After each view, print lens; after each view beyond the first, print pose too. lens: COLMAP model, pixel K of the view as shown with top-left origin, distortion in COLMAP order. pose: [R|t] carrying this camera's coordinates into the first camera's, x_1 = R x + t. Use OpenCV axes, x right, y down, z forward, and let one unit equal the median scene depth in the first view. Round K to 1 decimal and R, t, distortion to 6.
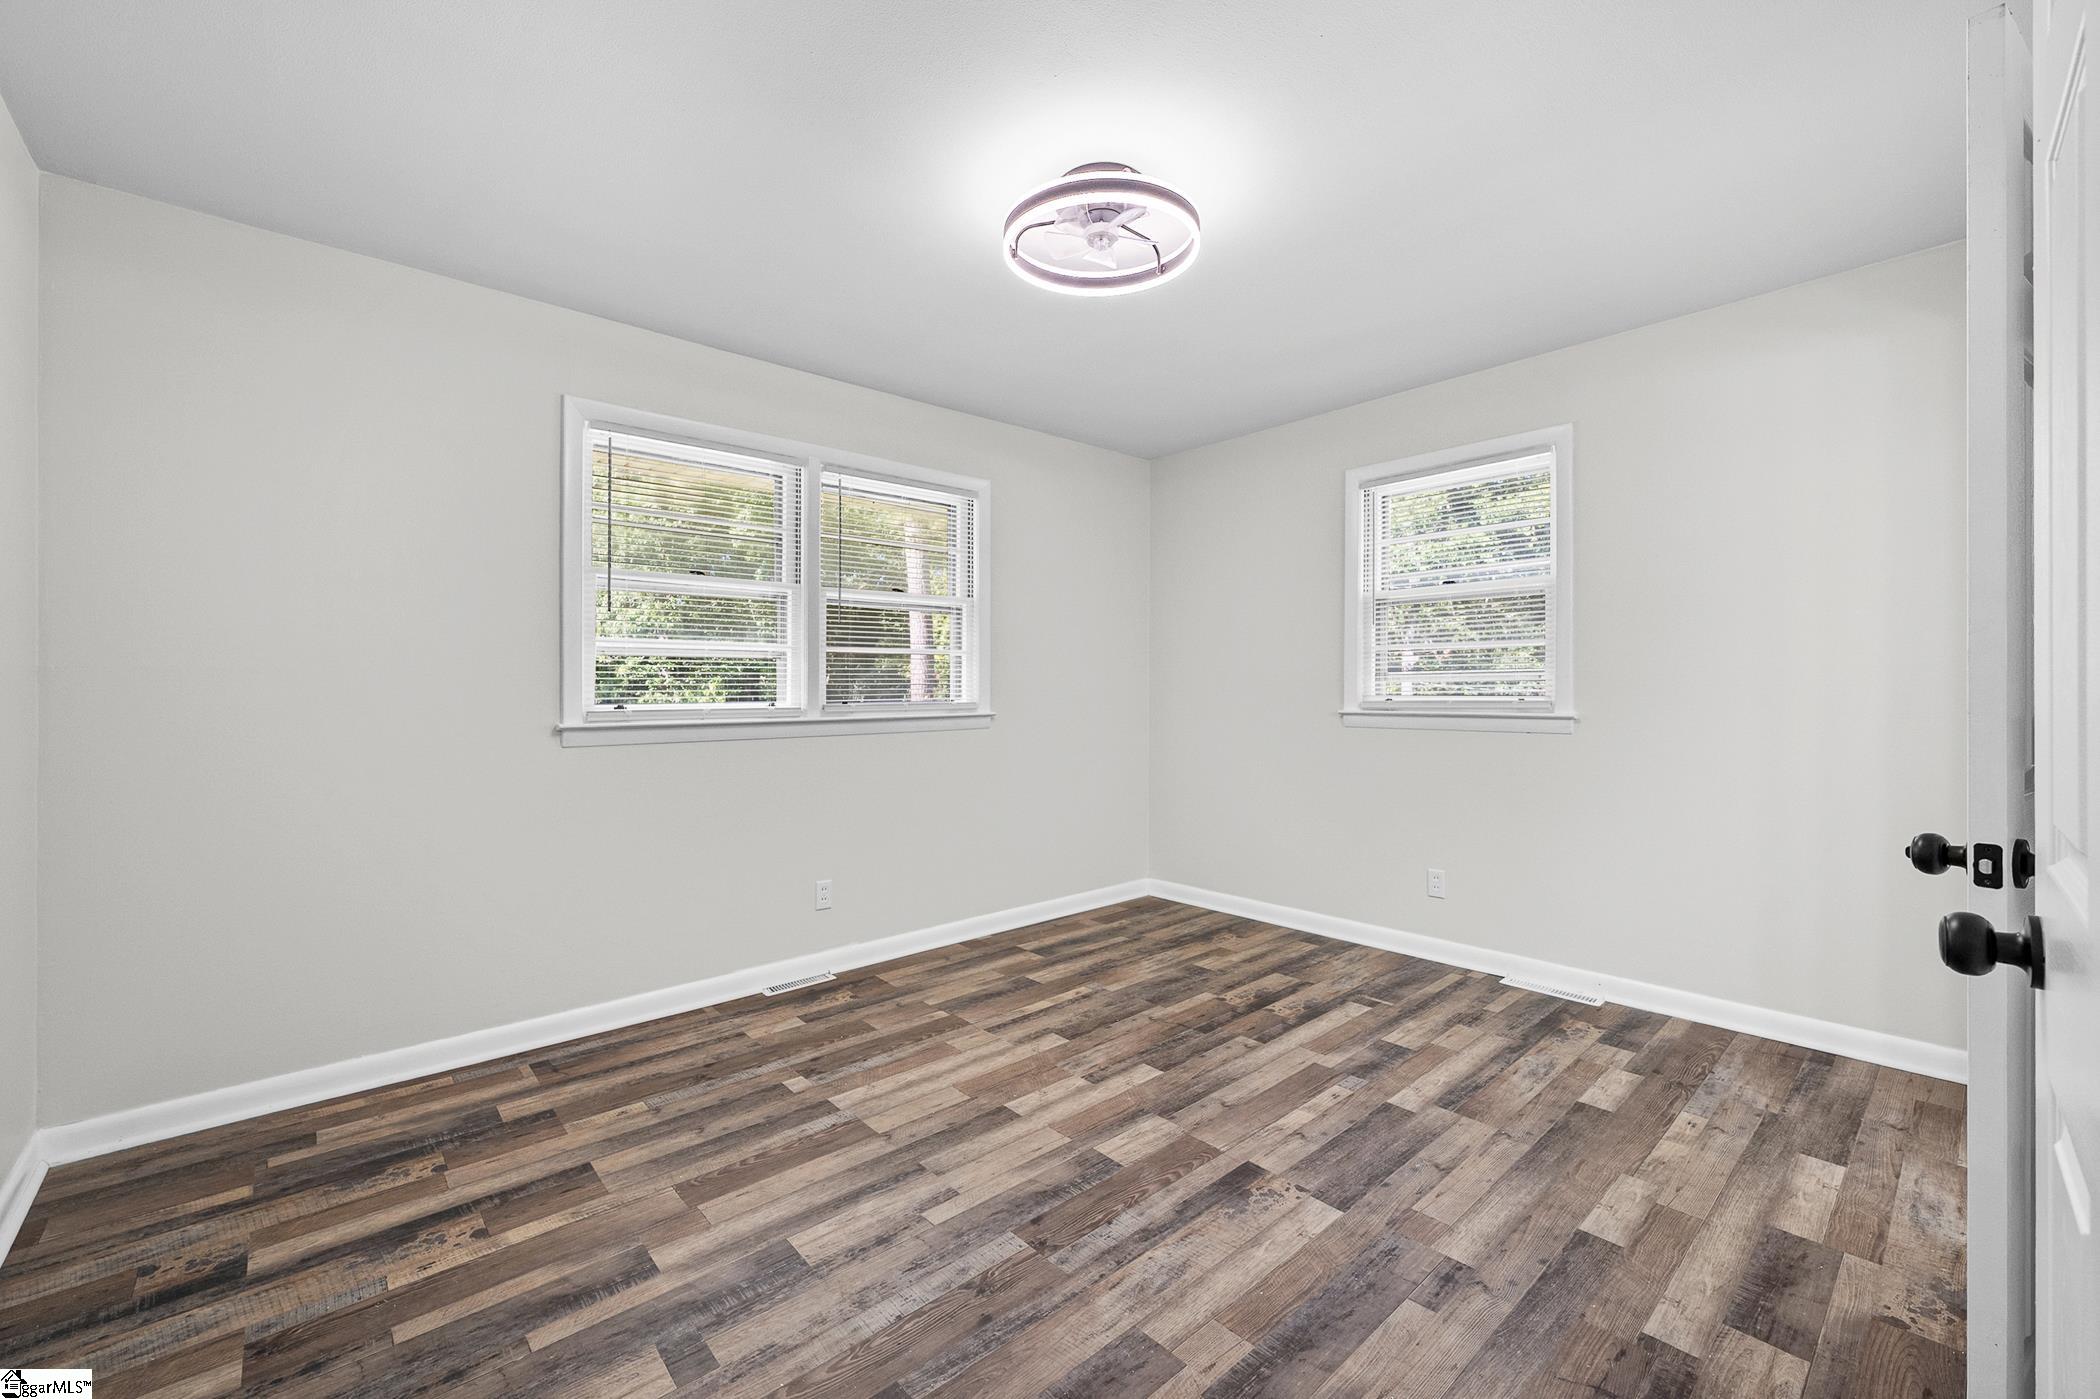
lens RADIAL K [[857.4, 0, 1053.4], [0, 857.4, 686.2], [0, 0, 1]] dist [-0.002518, -0.000026]
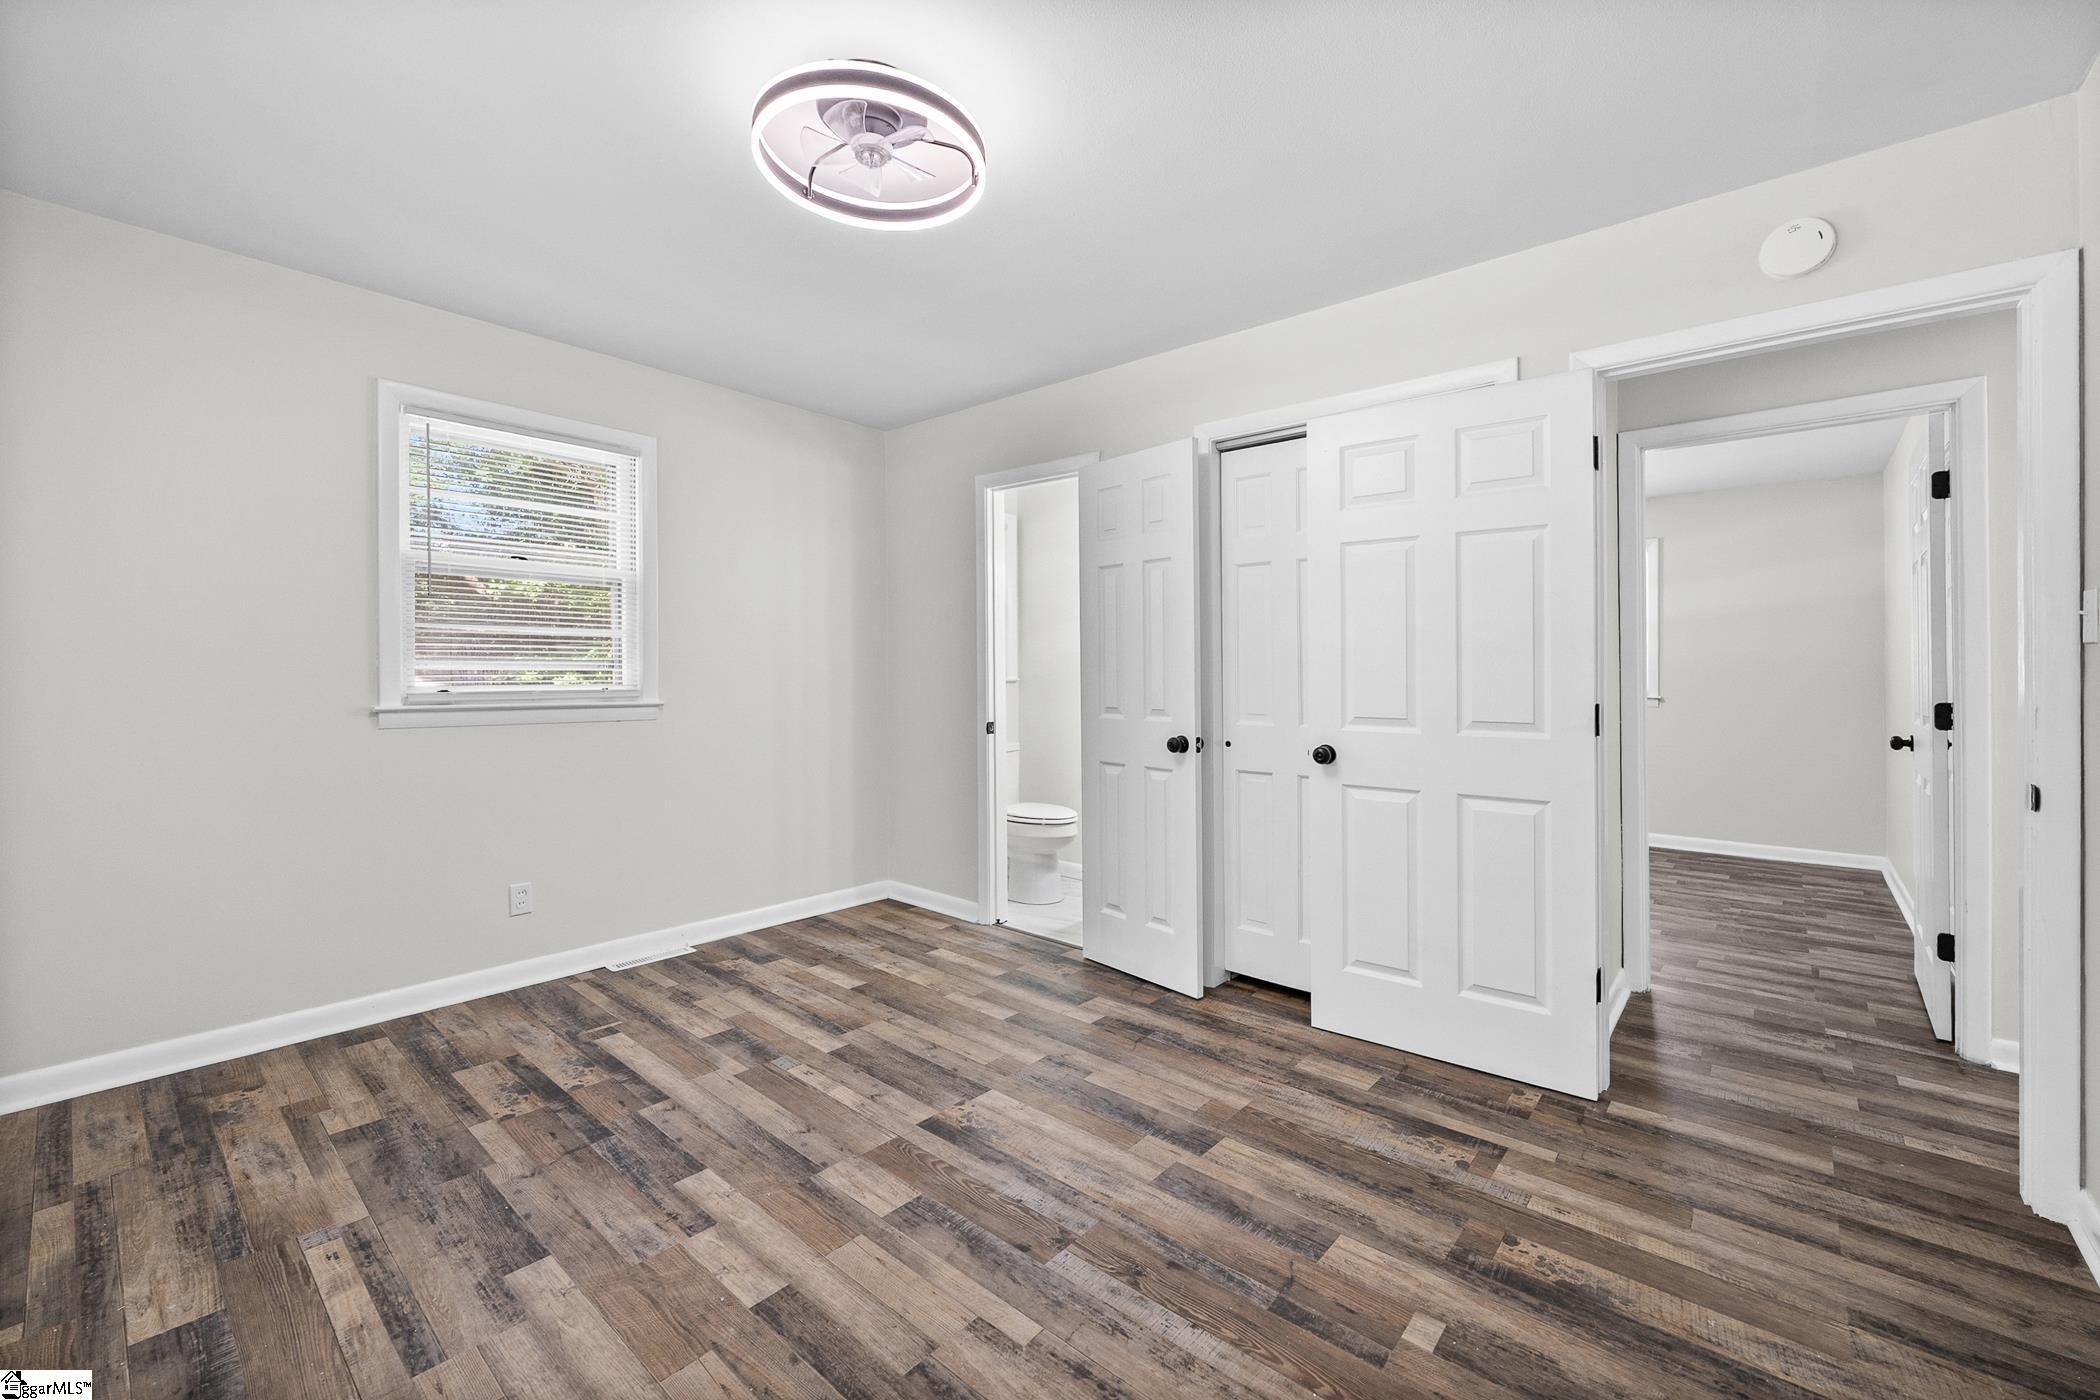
lens RADIAL K [[857.4, 0, 1052.9], [0, 857.4, 680.5], [0, 0, 1]] dist [-0.002518, -0.000026]
pose [[-0.139442, -0.000062, 0.990230, -0.664646], [-0.009021, 0.999959, -0.001208, 0.001695], [-0.990189, -0.009101, -0.139437, 0.769148]]
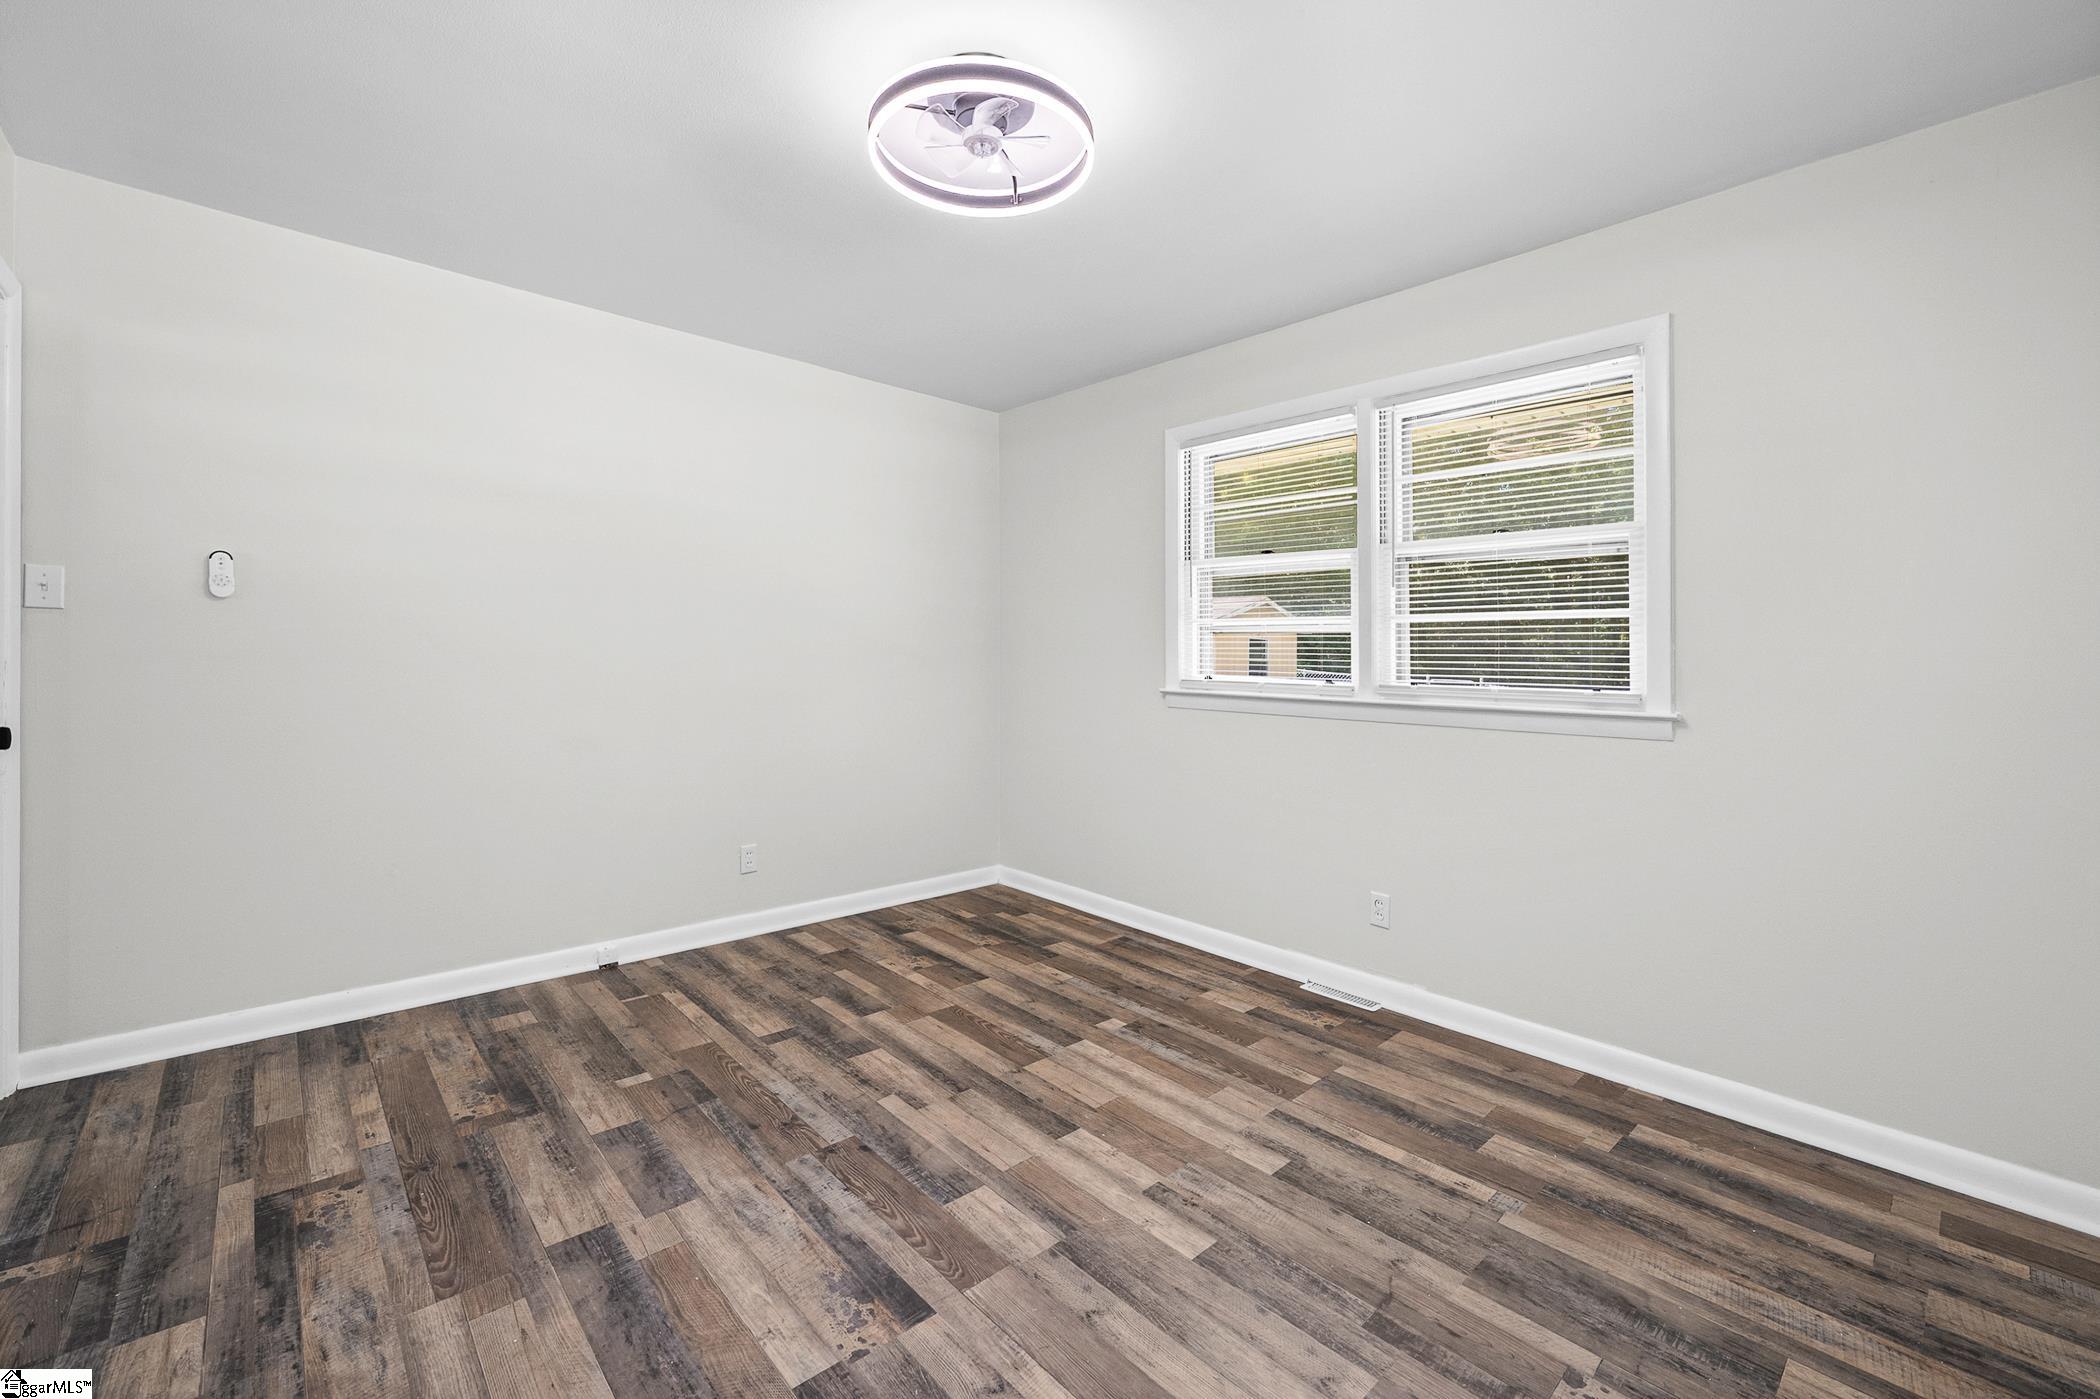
lens RADIAL K [[857.4, 0, 1036.9], [0, 857.4, 707.2], [0, 0, 1]] dist [-0.002518, -0.000026]
pose [[0.005309, 0.061915, -0.998067, 0.720991], [-0.016136, 0.997957, 0.061822, -0.005156], [0.999856, 0.015777, 0.006297, 0.838108]]
